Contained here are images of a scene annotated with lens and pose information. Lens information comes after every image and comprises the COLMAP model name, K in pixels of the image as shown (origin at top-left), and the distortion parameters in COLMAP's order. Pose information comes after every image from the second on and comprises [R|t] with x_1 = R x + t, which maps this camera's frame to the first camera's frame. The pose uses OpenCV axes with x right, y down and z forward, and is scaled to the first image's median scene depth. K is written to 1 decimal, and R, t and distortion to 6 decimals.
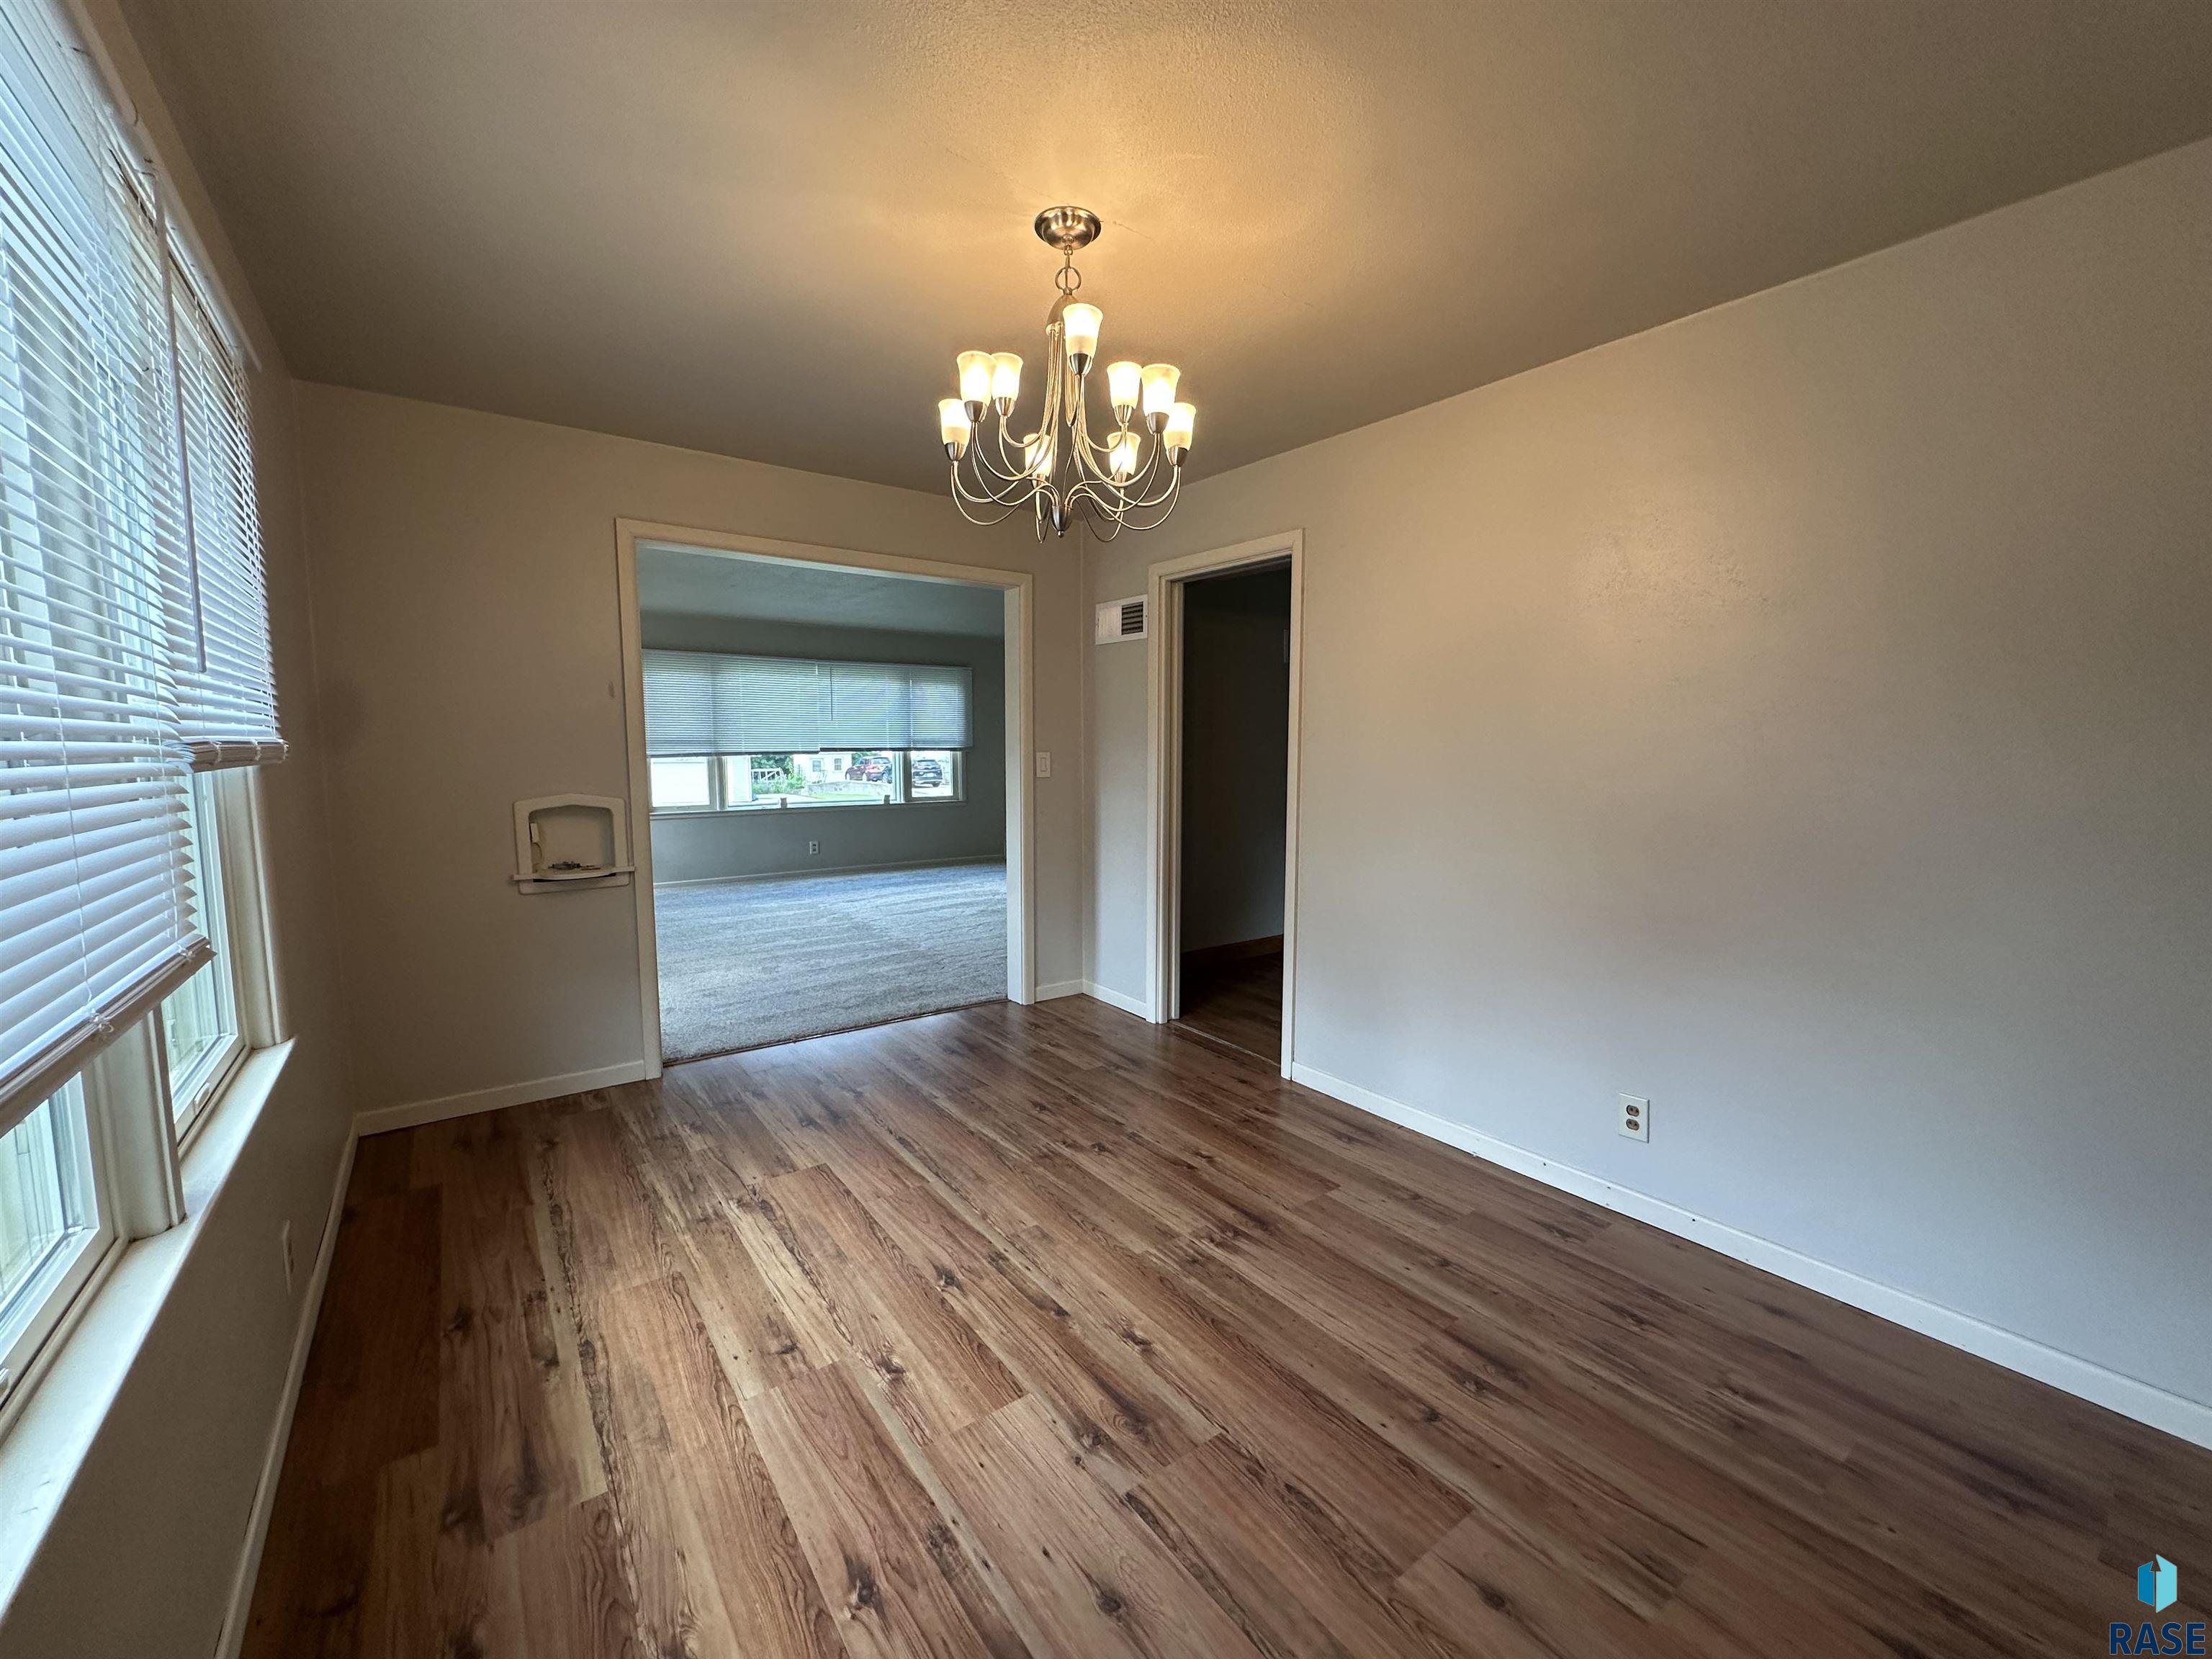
lens RADIAL K [[879.4, 0, 1100.1], [0, 879.4, 830.1], [0, 0, 1]] dist [-0.003239, 0.000189]
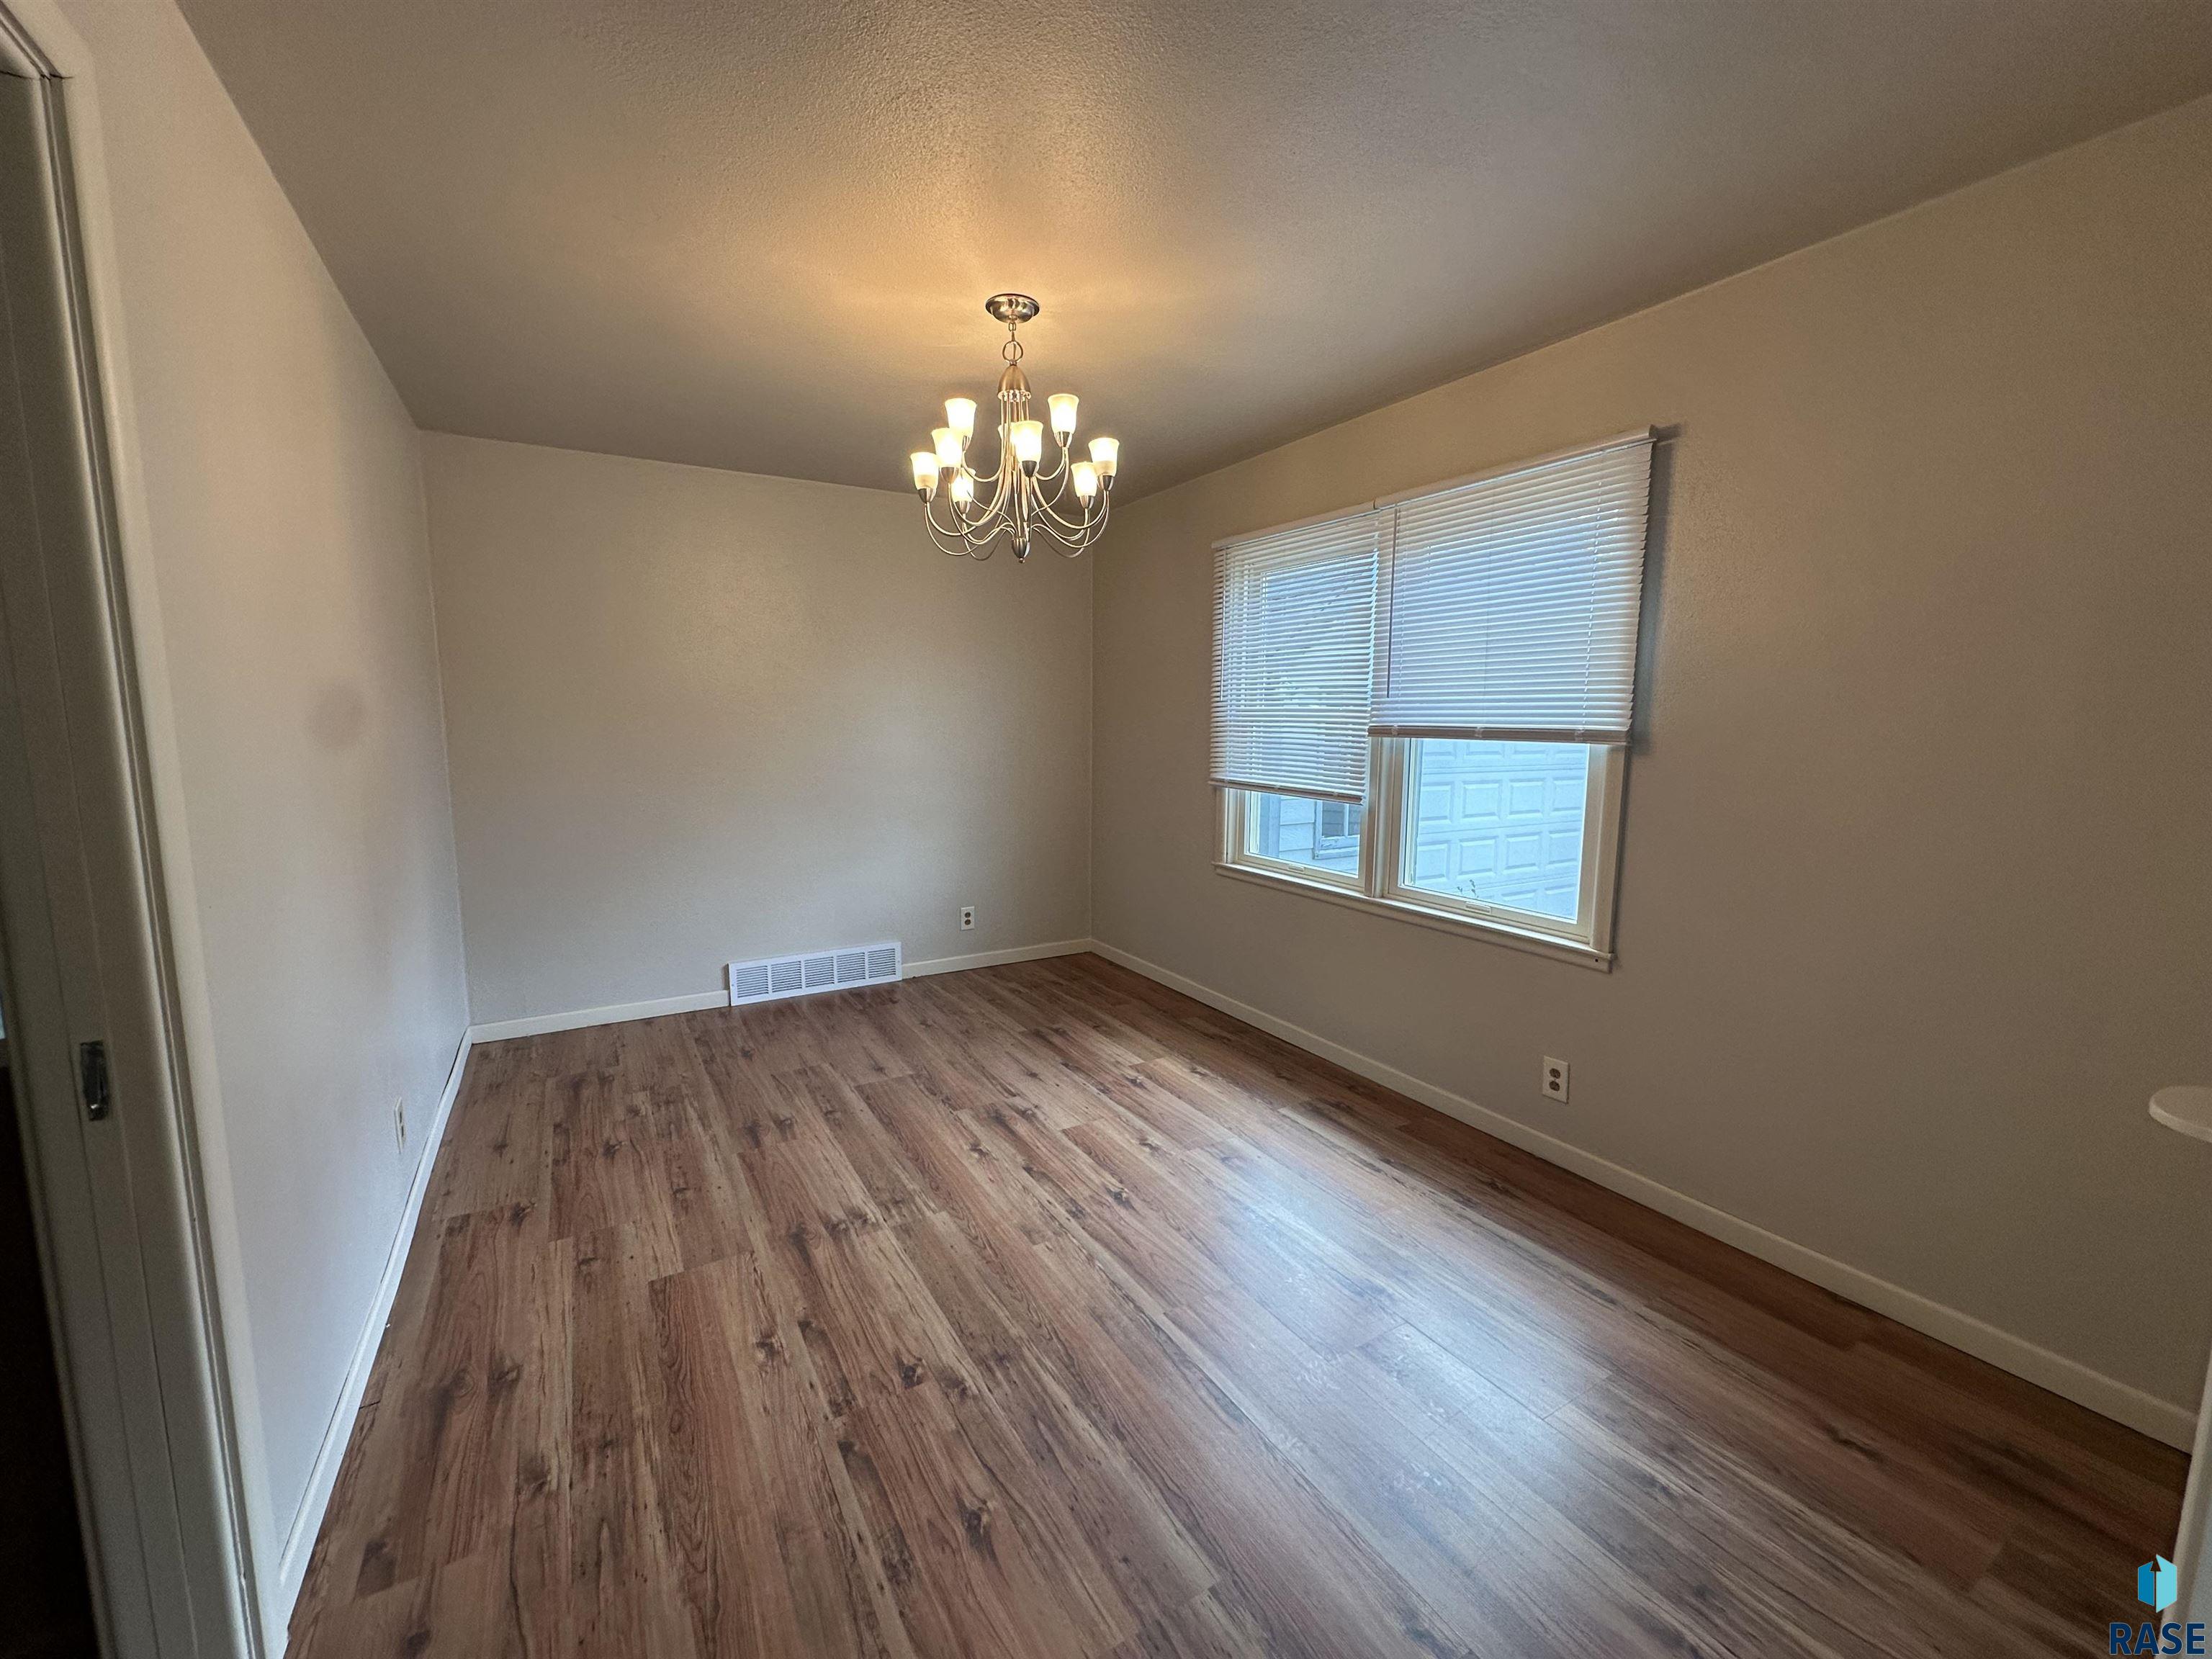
lens RADIAL K [[879.4, 0, 1099.0], [0, 879.4, 816.4], [0, 0, 1]] dist [-0.003239, 0.000189]
pose [[-0.994843, -0.018260, 0.099770, -0.262591], [0.003429, 0.977044, 0.213010, -0.227153], [-0.101370, 0.212253, -0.971943, 2.102169]]
